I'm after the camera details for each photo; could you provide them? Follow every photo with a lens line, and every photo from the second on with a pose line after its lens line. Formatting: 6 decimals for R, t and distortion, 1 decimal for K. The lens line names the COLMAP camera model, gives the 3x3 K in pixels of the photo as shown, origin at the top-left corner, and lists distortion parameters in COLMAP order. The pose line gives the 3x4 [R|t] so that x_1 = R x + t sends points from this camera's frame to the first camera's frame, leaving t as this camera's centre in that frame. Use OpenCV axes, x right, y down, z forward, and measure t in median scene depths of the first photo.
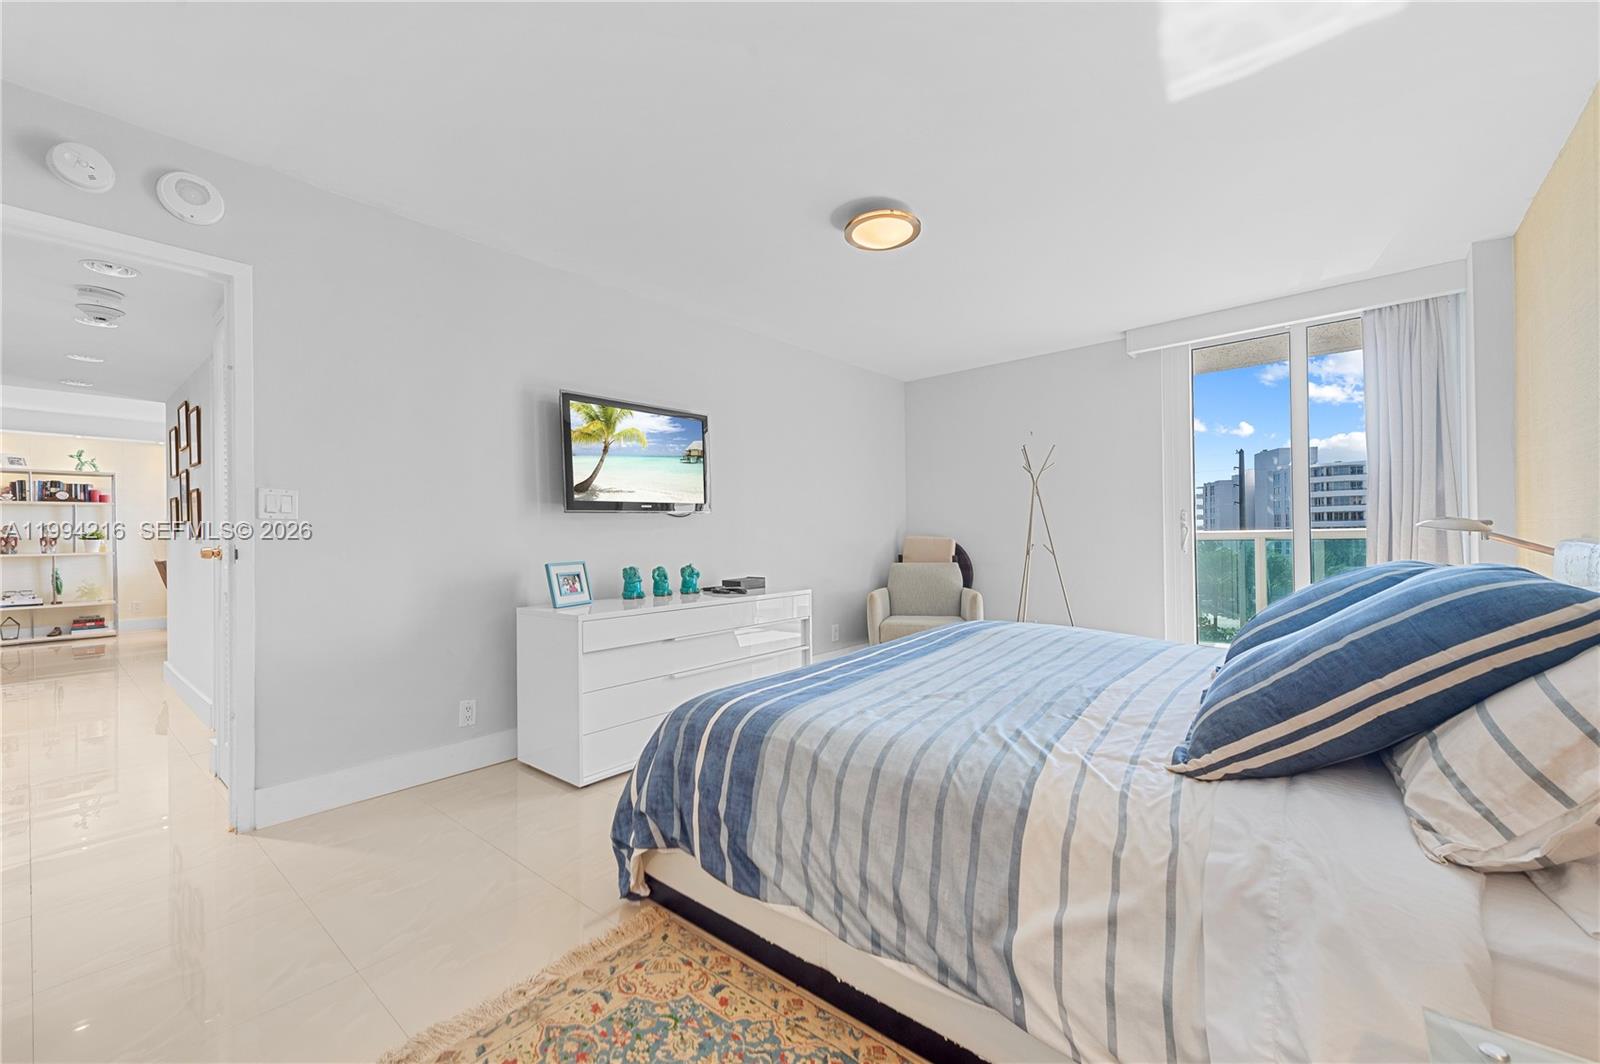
lens RADIAL K [[638.7, 0, 810.2], [0, 638.7, 539.7], [0, 0, 1]] dist [0.010414, -0.003622]
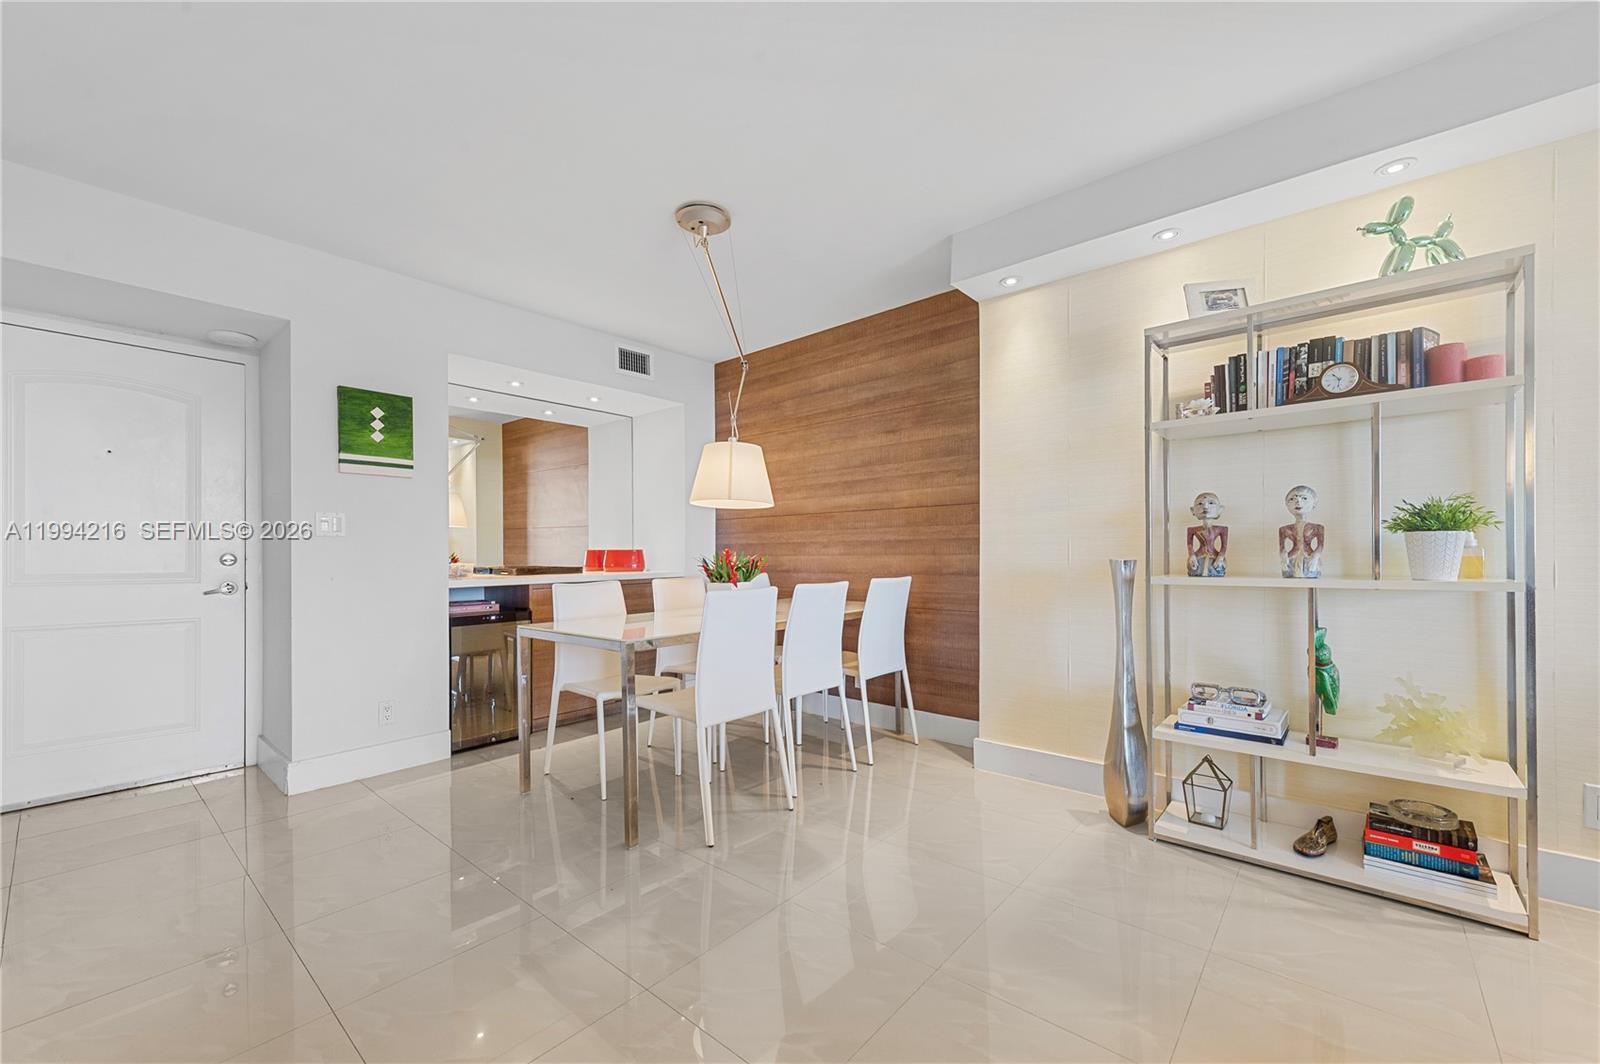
lens RADIAL K [[638.7, 0, 799.9], [0, 638.7, 553.1], [0, 0, 1]] dist [0.010414, -0.003622]
pose [[-0.007579, 0.013291, -0.999883, -0.863516], [0.003473, 0.999906, 0.013265, 0.004438], [0.999965, -0.003372, -0.007625, 0.752627]]
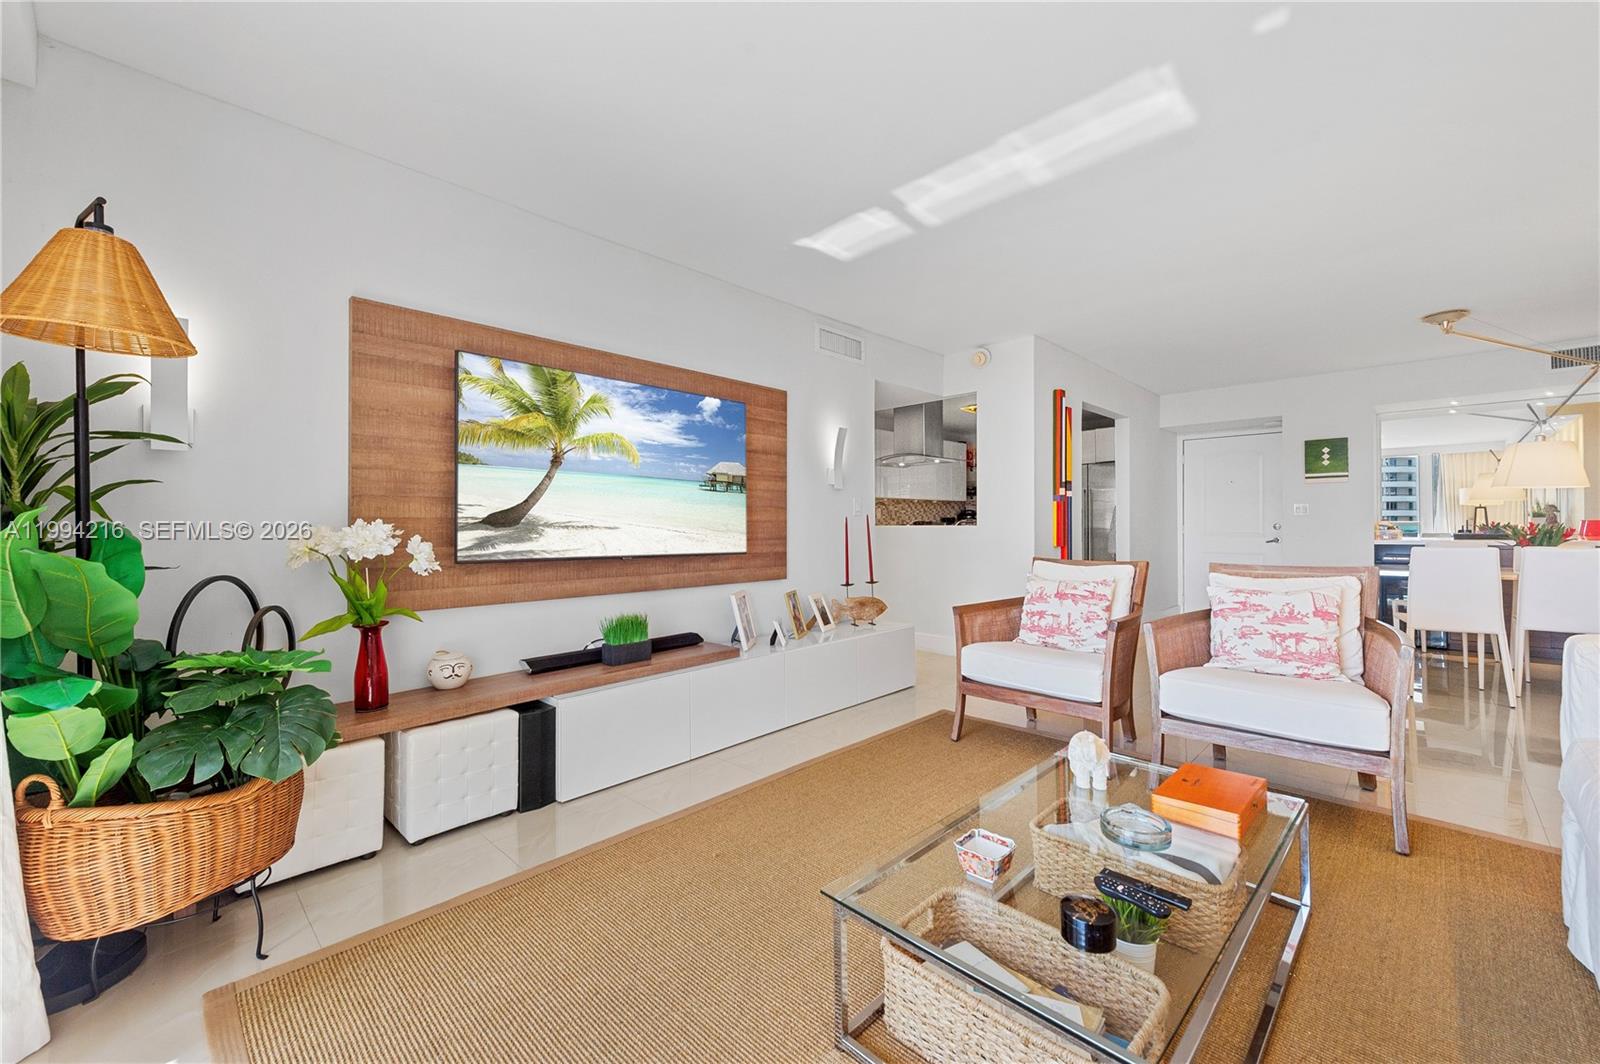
lens RADIAL K [[638.7, 0, 773.6], [0, 638.7, 519.5], [0, 0, 1]] dist [0.010414, -0.003622]
pose [[-0.995496, 0.015705, 0.093497, -0.661614], [0.014928, 0.999848, -0.009007, 0.000697], [-0.093624, -0.007571, -0.995579, 1.358203]]
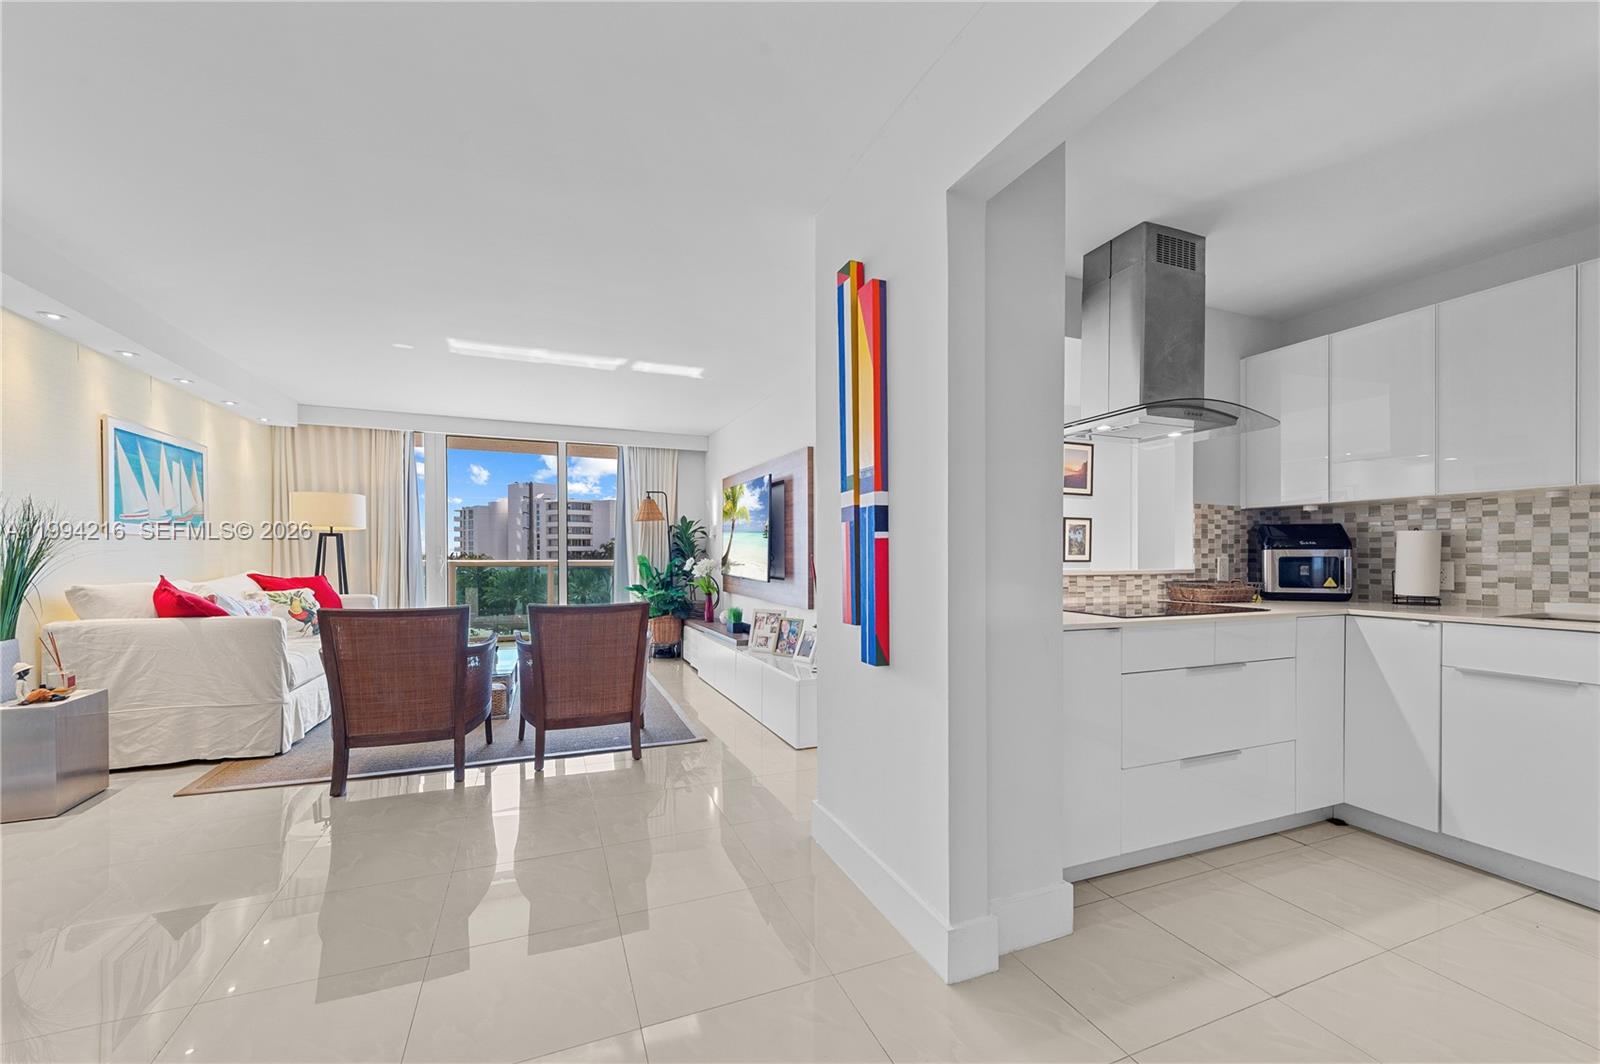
lens RADIAL K [[638.7, 0, 802.7], [0, 638.7, 557.8], [0, 0, 1]] dist [0.010414, -0.003622]
pose [[0.457729, 0.004488, 0.889080, -1.190968], [-0.005259, 0.999983, -0.002340, -0.002971], [-0.889076, -0.003604, 0.457746, 0.508069]]
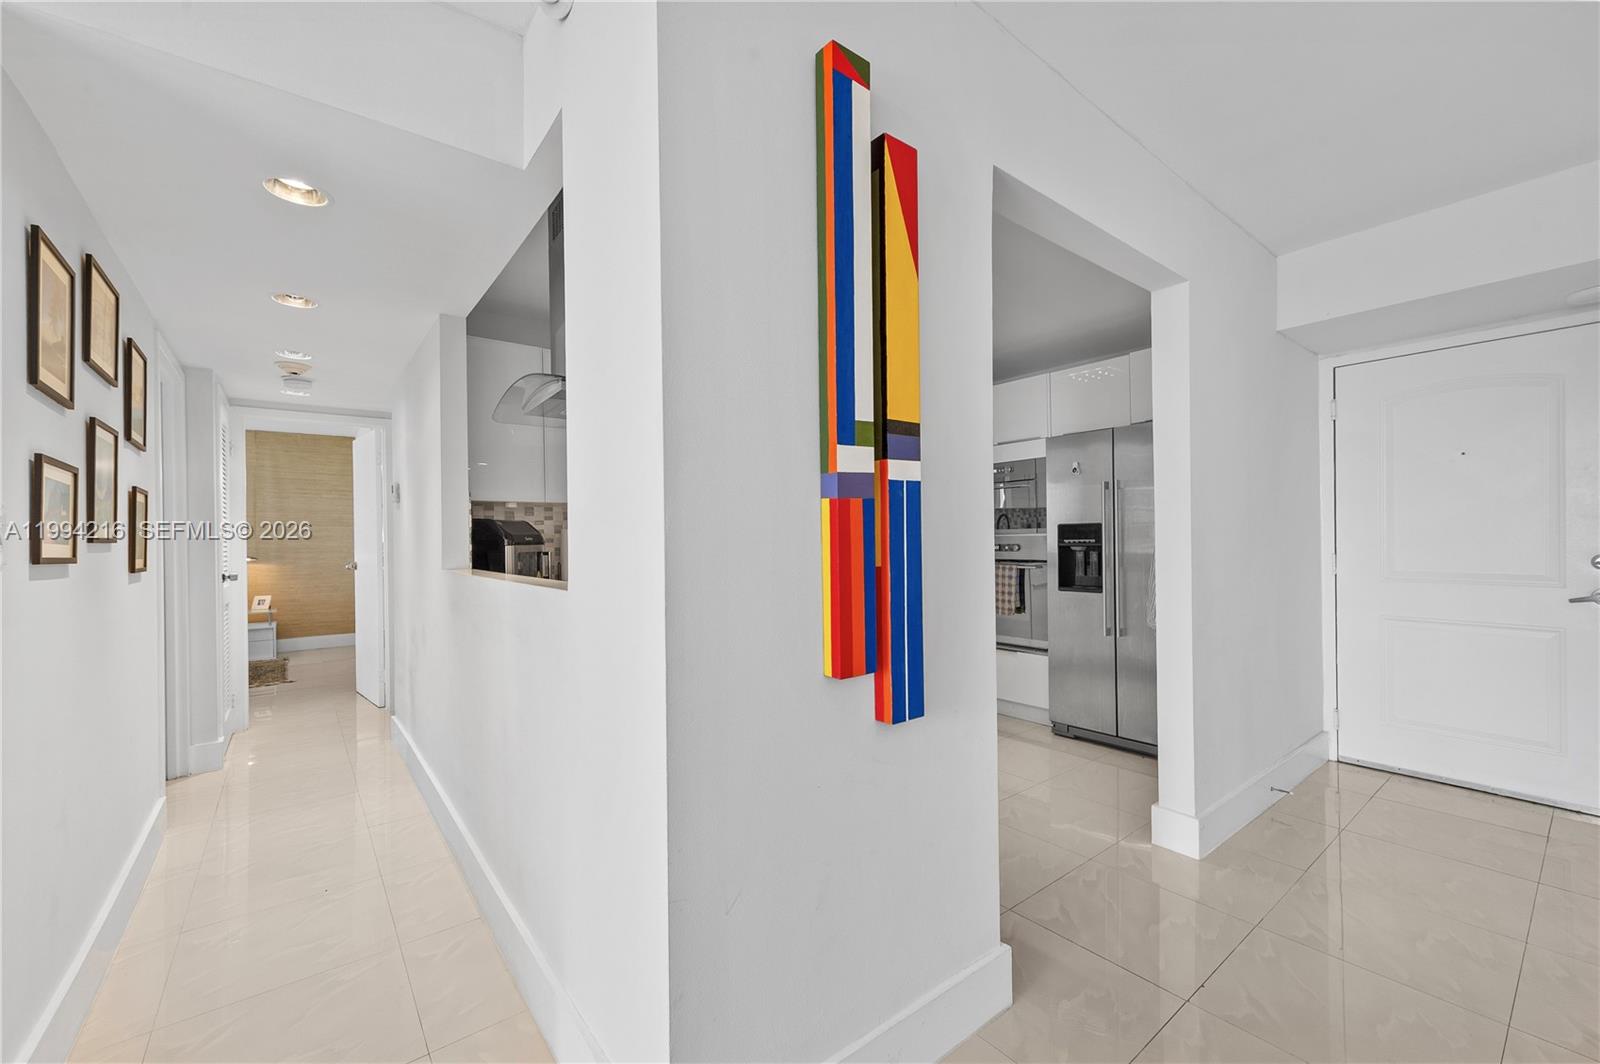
lens RADIAL K [[638.7, 0, 793.8], [0, 638.7, 535.0], [0, 0, 1]] dist [0.010414, -0.003622]
pose [[-0.980768, 0.024653, 0.193616, -0.926972], [0.023517, 0.999690, -0.008167, -0.010215], [-0.193758, -0.003457, -0.981043, 0.803239]]
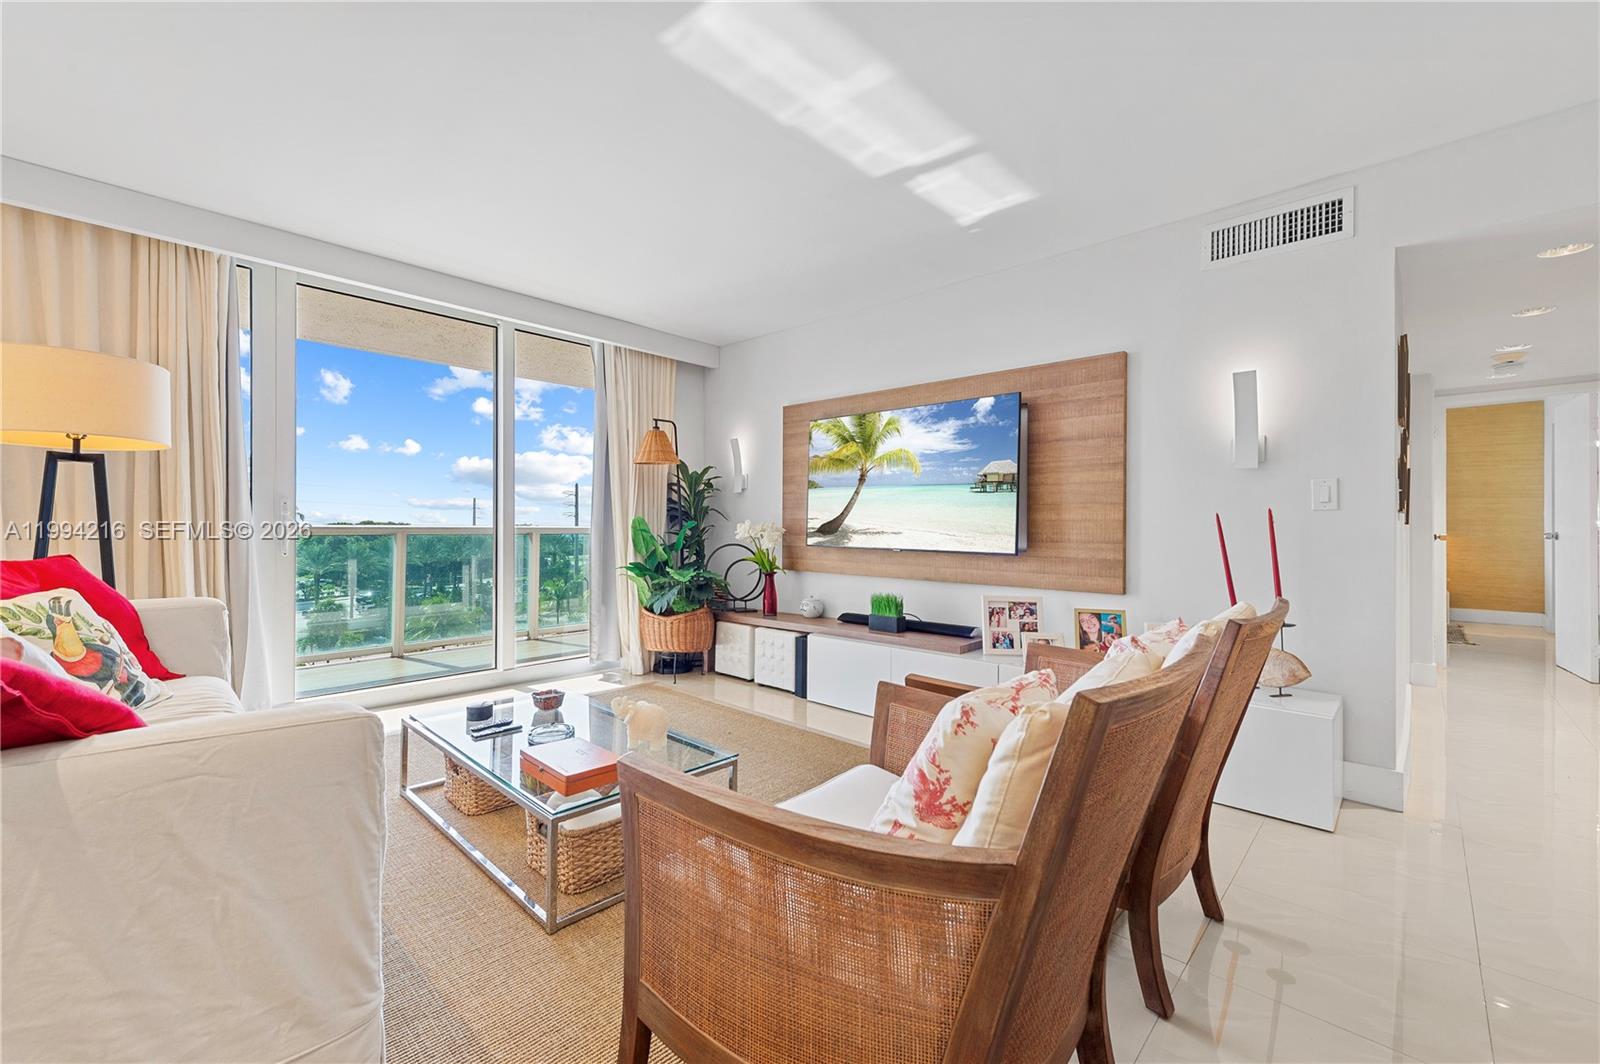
lens RADIAL K [[638.7, 0, 786.9], [0, 638.7, 525.8], [0, 0, 1]] dist [0.010414, -0.003622]
pose [[0.056968, 0.008518, 0.998340, -1.061319], [-0.005391, 0.999952, -0.008224, 0.005081], [-0.998361, -0.004914, 0.057012, 1.004527]]
